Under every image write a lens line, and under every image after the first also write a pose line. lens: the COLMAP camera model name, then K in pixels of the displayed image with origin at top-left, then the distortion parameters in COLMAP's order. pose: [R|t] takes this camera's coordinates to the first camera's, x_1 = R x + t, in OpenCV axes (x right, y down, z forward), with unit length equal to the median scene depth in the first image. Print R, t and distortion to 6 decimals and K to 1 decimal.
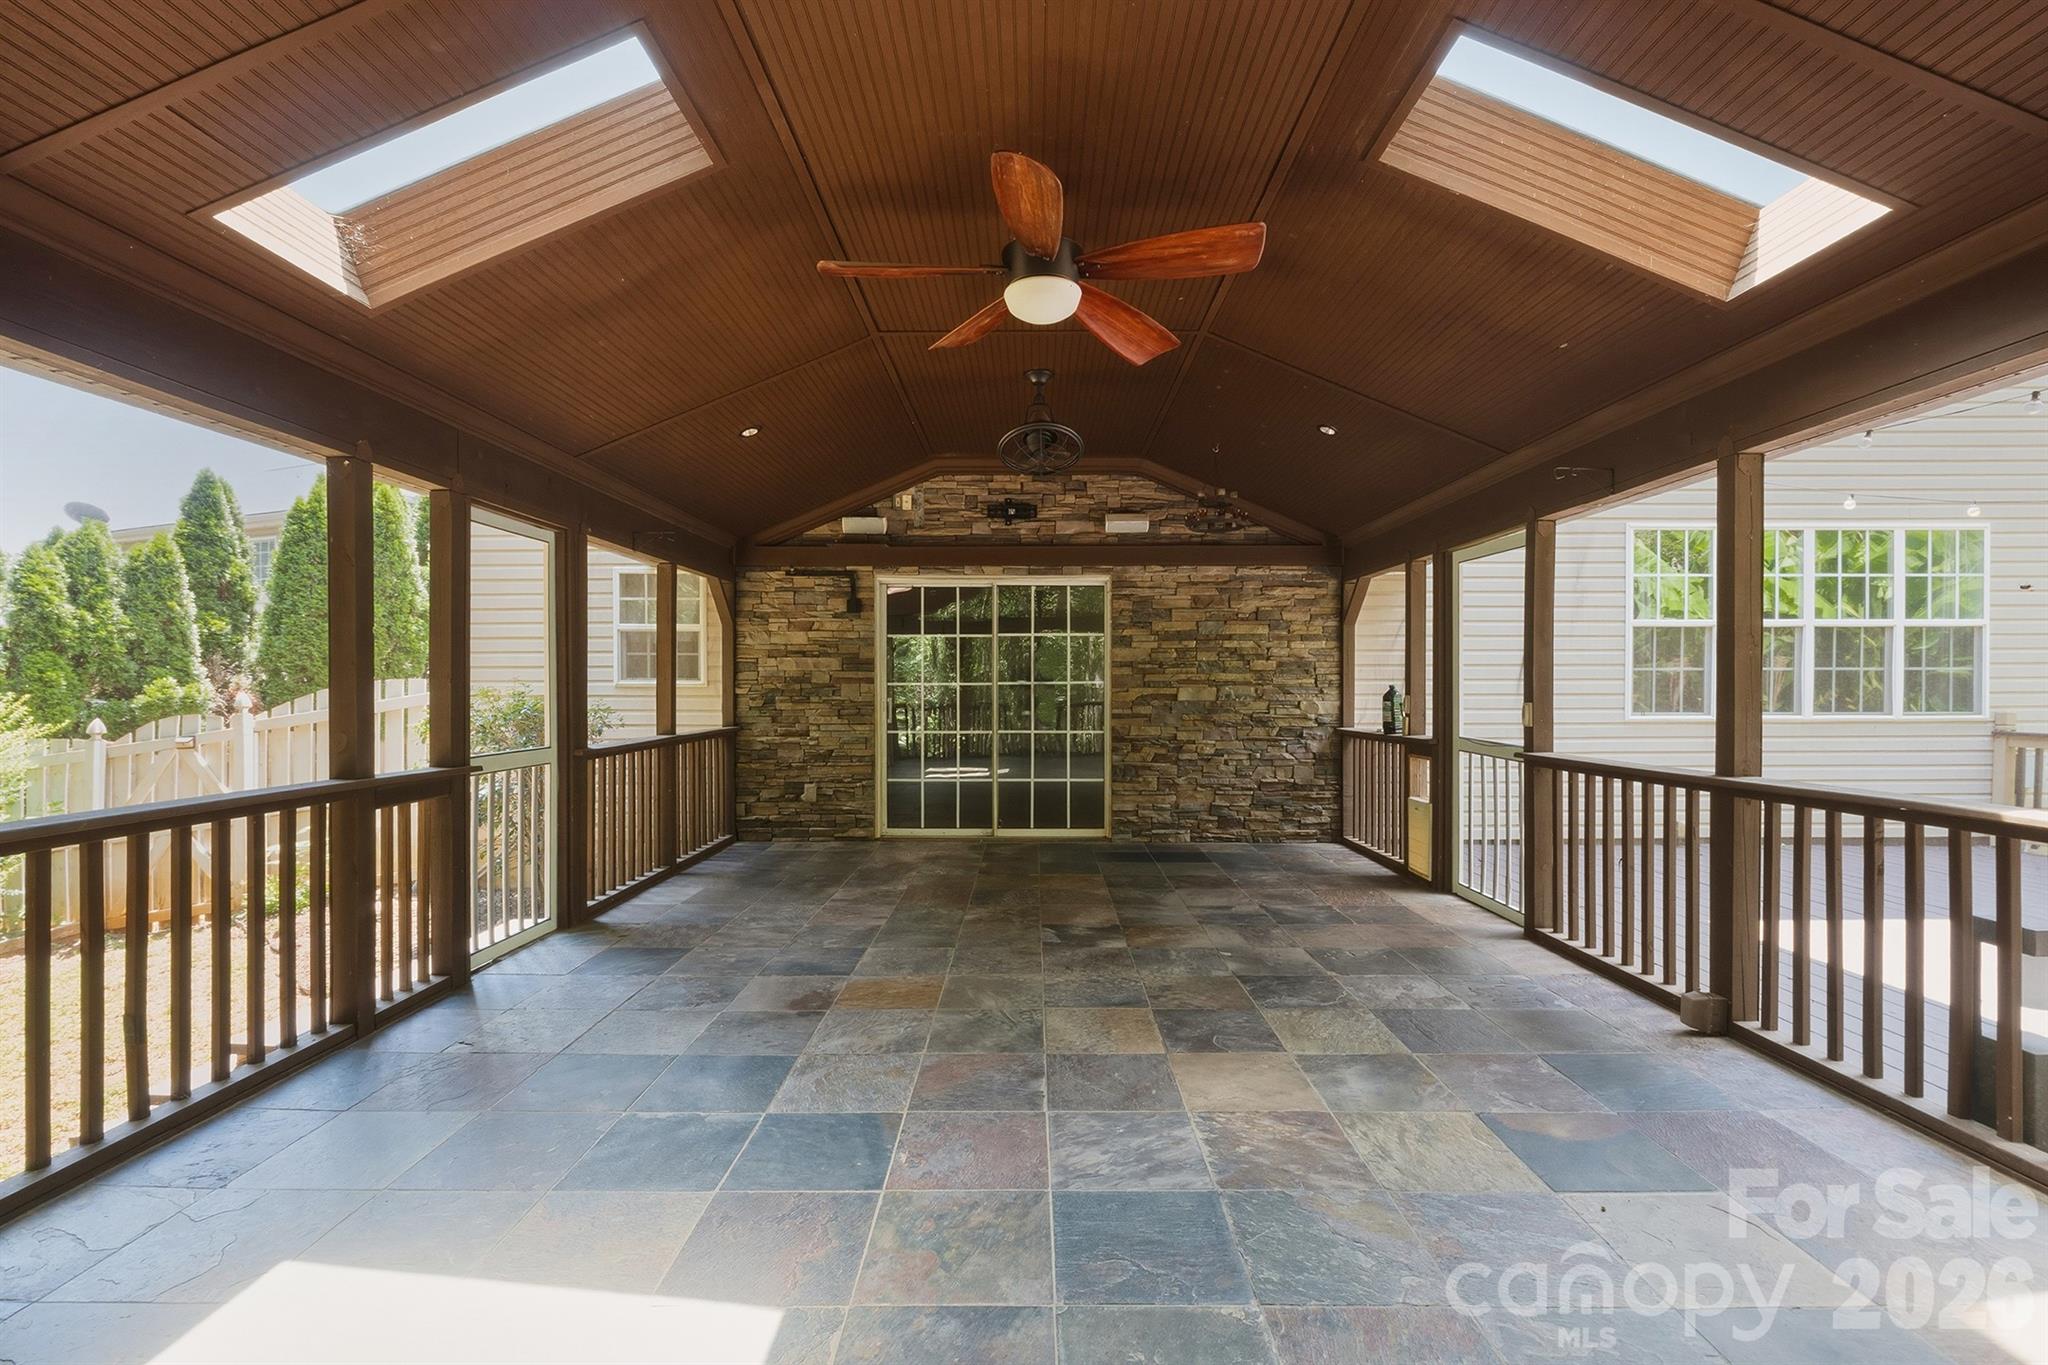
lens RADIAL K [[881.6, 0, 1037.4], [0, 881.6, 691.0], [0, 0, 1]] dist [-0.002668, -0.001609]
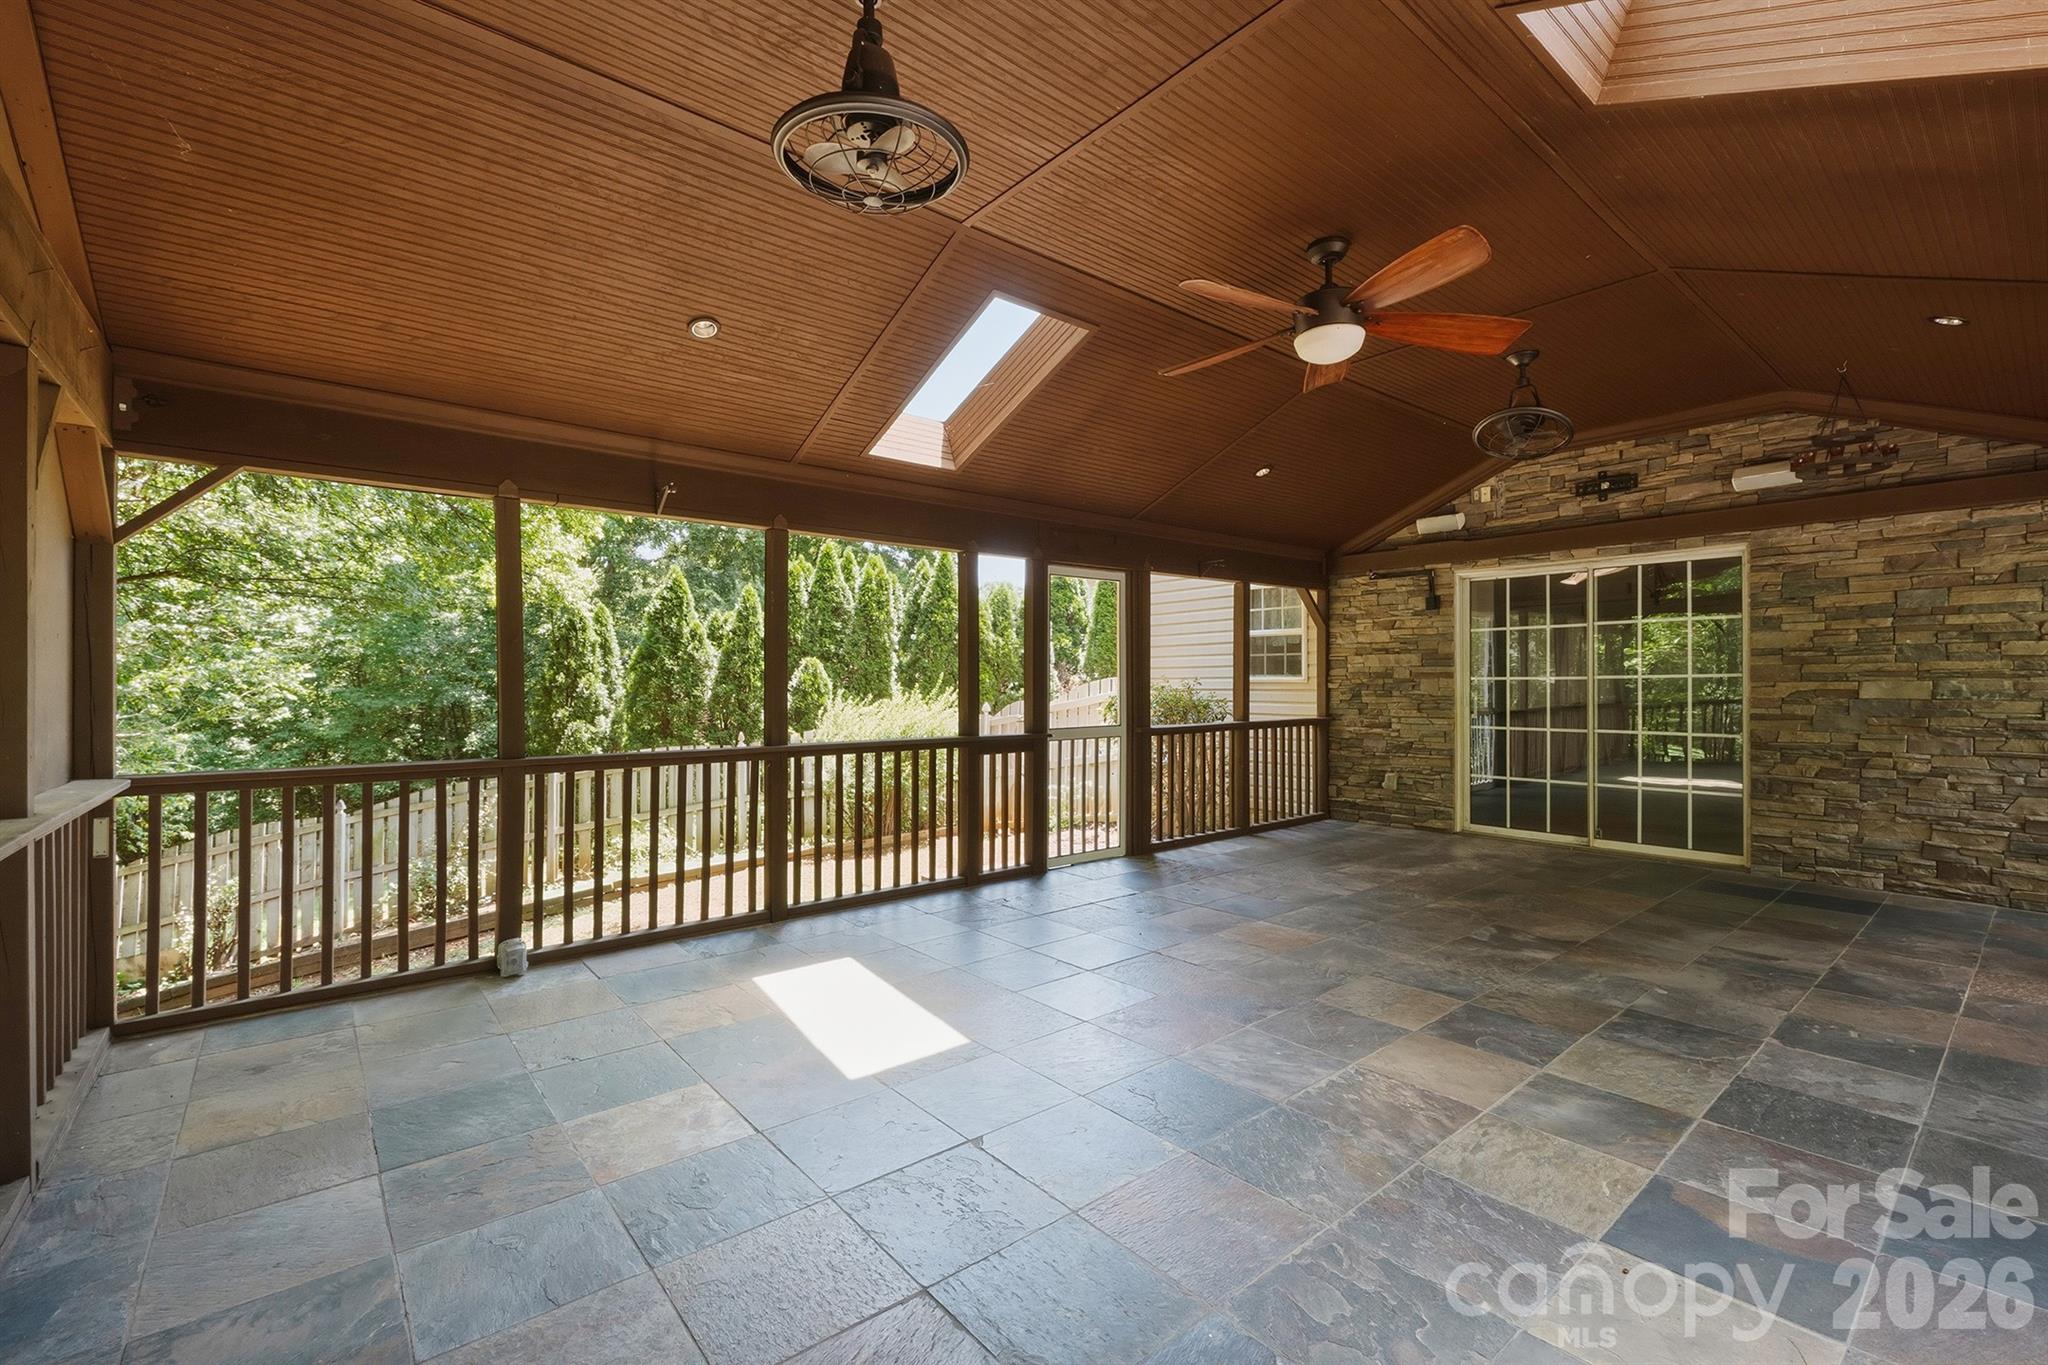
lens RADIAL K [[881.6, 0, 1060.7], [0, 881.6, 667.0], [0, 0, 1]] dist [-0.002668, -0.001609]
pose [[0.659071, -0.015461, -0.751922, 0.280549], [-0.001252, 0.999765, -0.021654, 0.001079], [0.752080, 0.015213, 0.658896, -0.004865]]
